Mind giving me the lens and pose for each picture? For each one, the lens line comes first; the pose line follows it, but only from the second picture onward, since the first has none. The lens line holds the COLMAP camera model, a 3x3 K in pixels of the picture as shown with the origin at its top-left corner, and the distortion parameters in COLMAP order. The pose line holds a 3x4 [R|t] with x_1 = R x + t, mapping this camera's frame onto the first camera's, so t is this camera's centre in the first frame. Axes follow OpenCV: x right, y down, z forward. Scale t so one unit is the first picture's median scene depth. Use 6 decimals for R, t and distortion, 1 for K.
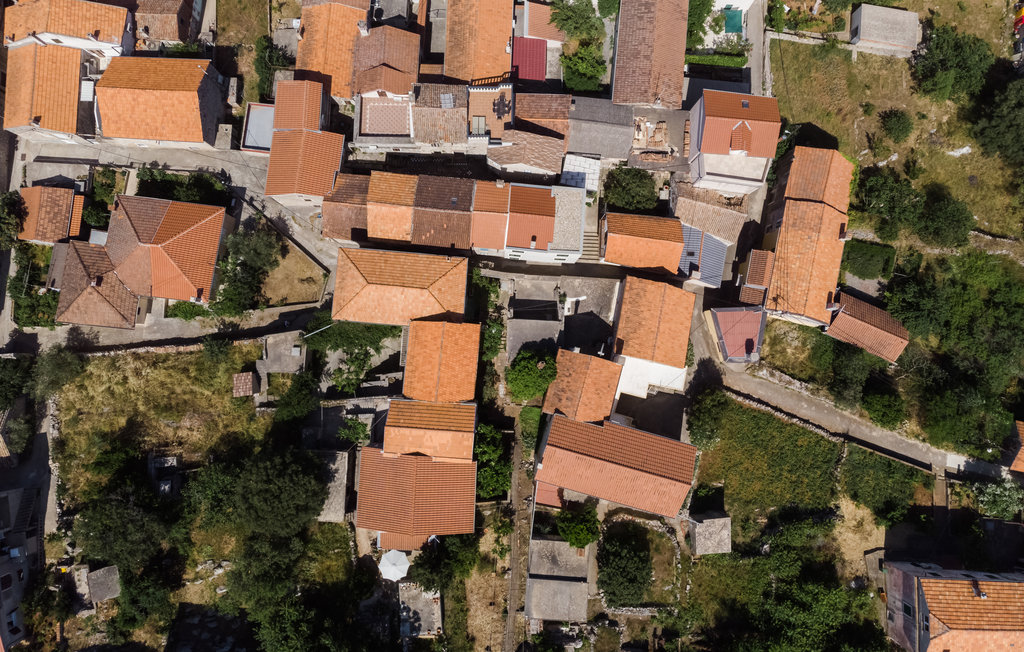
lens RADIAL K [[713.9, 0, 526.8], [0, 713.9, 327.4], [0, 0, 1]] dist [0.025153, -0.000638]
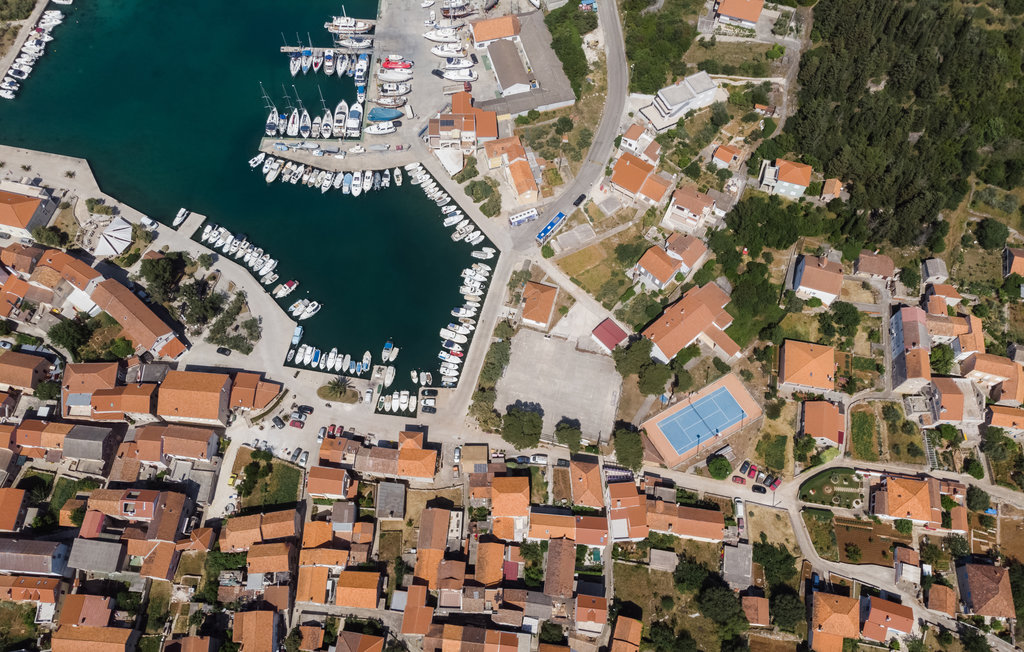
lens RADIAL K [[880.7, 0, 512.0], [0, 880.7, 326.0], [0, 0, 1]] dist [-0.010272, -0.001100]
pose [[0.999378, 0.008339, -0.034260, 0.104589], [-0.020255, 0.931100, -0.364200, -0.070534], [0.028862, 0.364668, 0.930690, -2.068332]]
